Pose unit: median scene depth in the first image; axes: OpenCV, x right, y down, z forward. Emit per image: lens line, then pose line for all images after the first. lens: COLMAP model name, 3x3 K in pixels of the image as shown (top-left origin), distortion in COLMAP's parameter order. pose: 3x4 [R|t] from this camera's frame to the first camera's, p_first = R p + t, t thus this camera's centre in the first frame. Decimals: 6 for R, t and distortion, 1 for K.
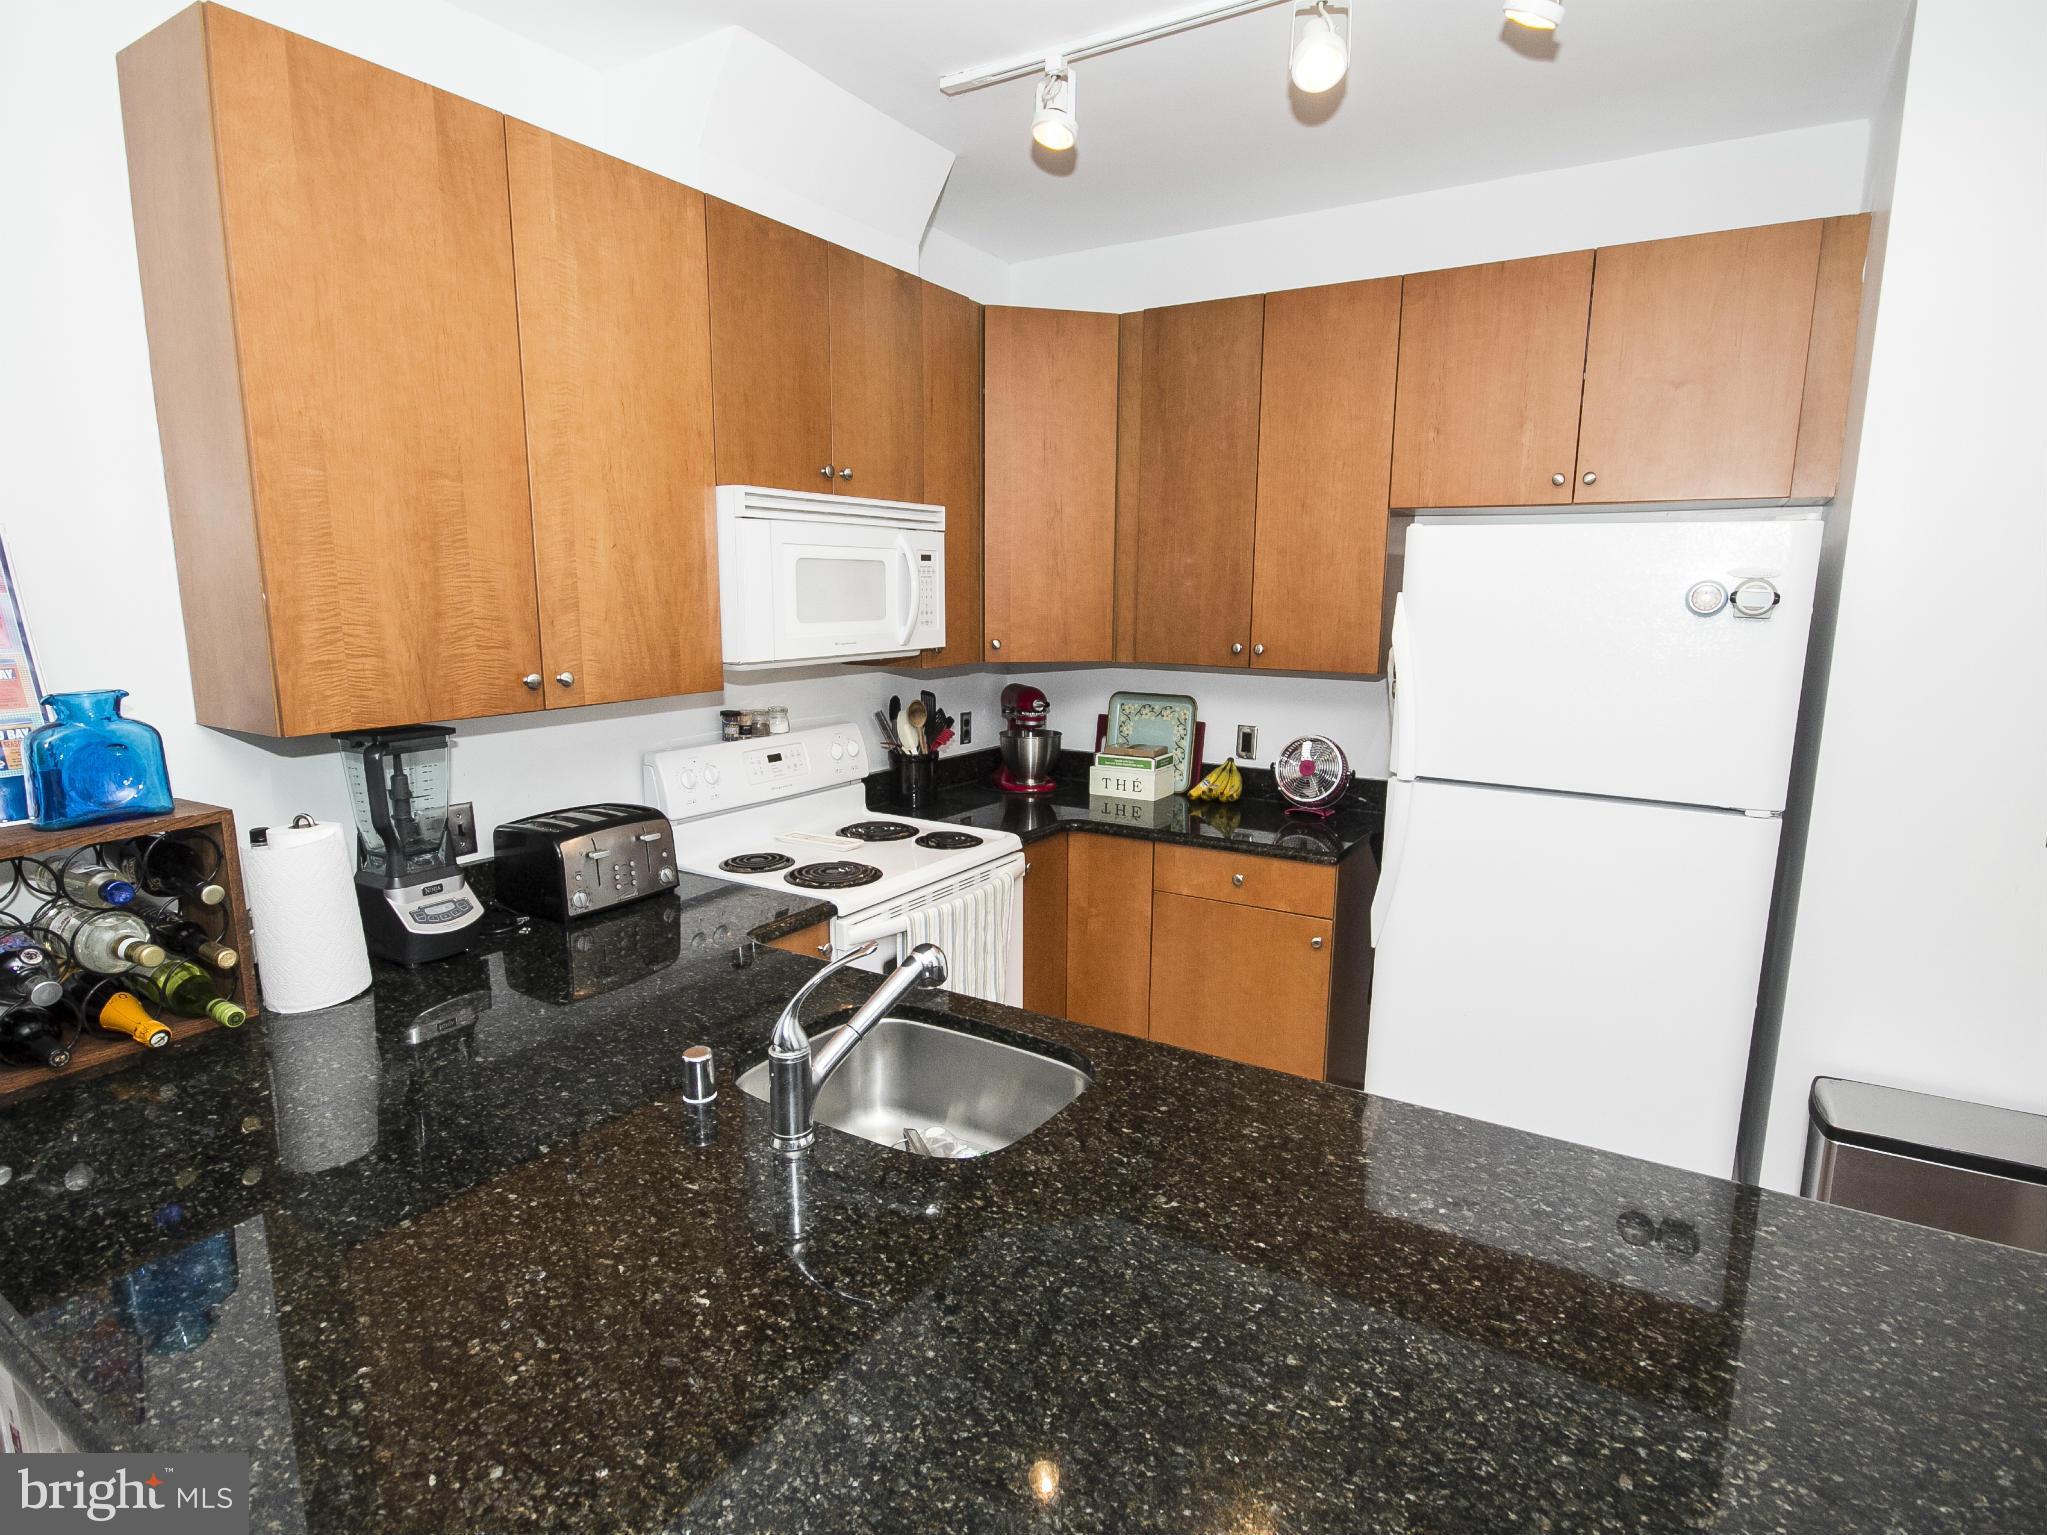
lens RADIAL K [[1100.1, 0, 1023.5], [0, 1100.1, 767.5], [0, 0, 1]] dist [-0.001421, 0.000730]
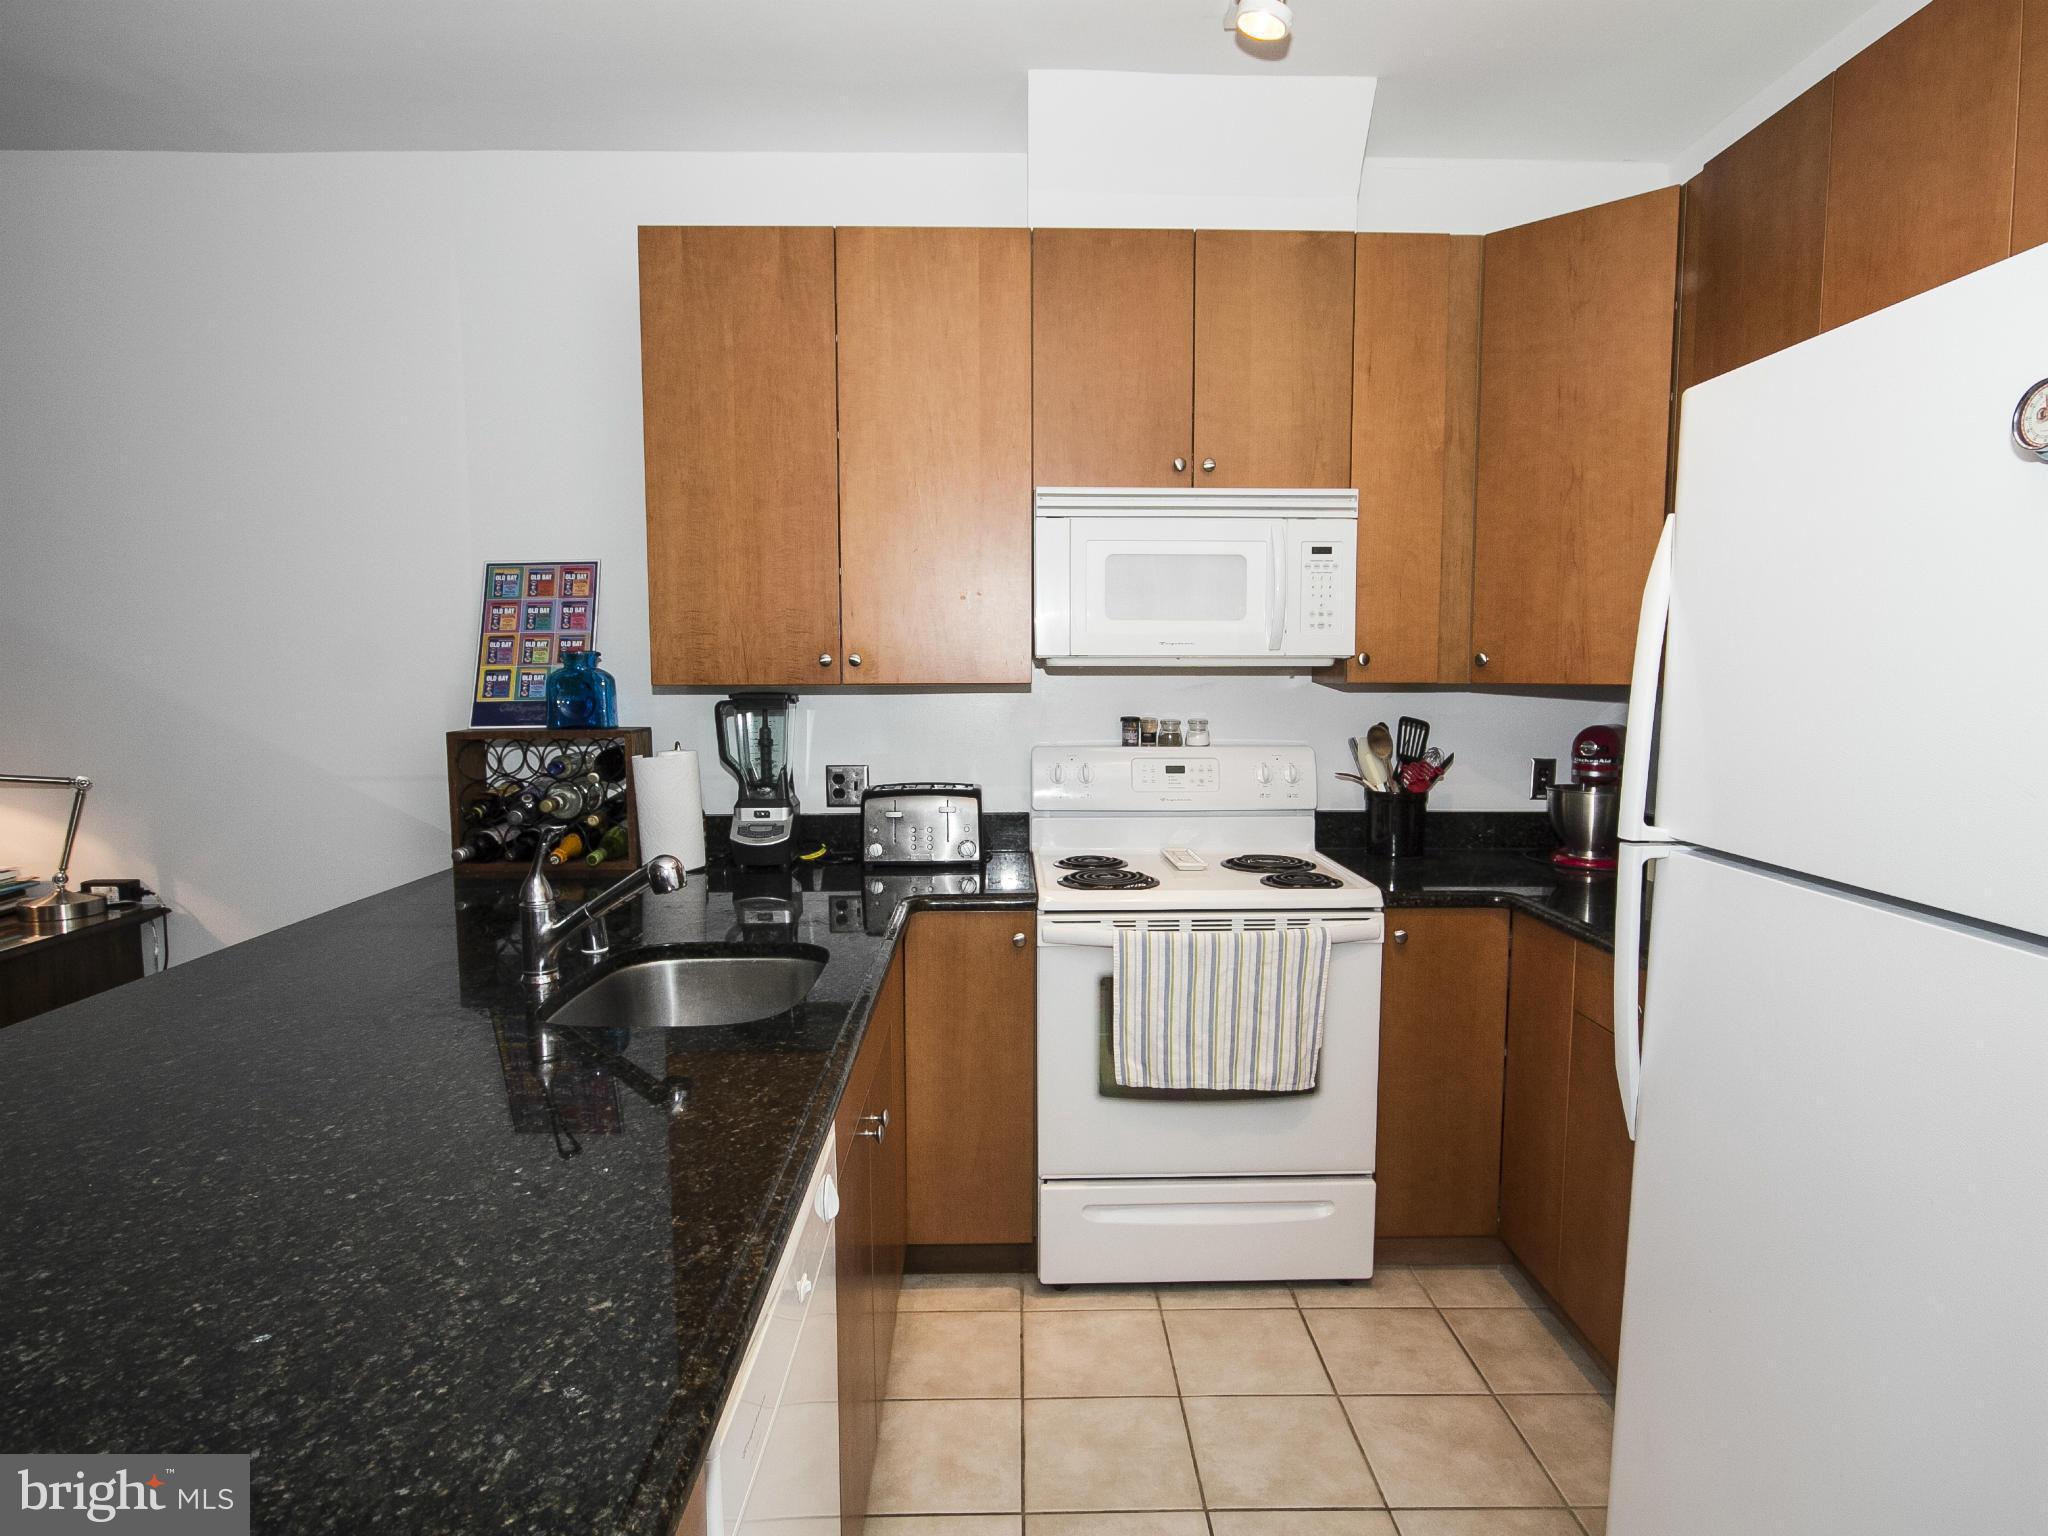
lens RADIAL K [[1149.8, 0, 1024.0], [0, 1149.8, 768.0], [0, 0, 1]] dist [-0.003927, -0.000217]
pose [[0.542599, 0.064589, -0.837505, 0.544232], [-0.136741, 0.990532, -0.012201, 0.020328], [0.828787, 0.121142, 0.546294, 0.334592]]
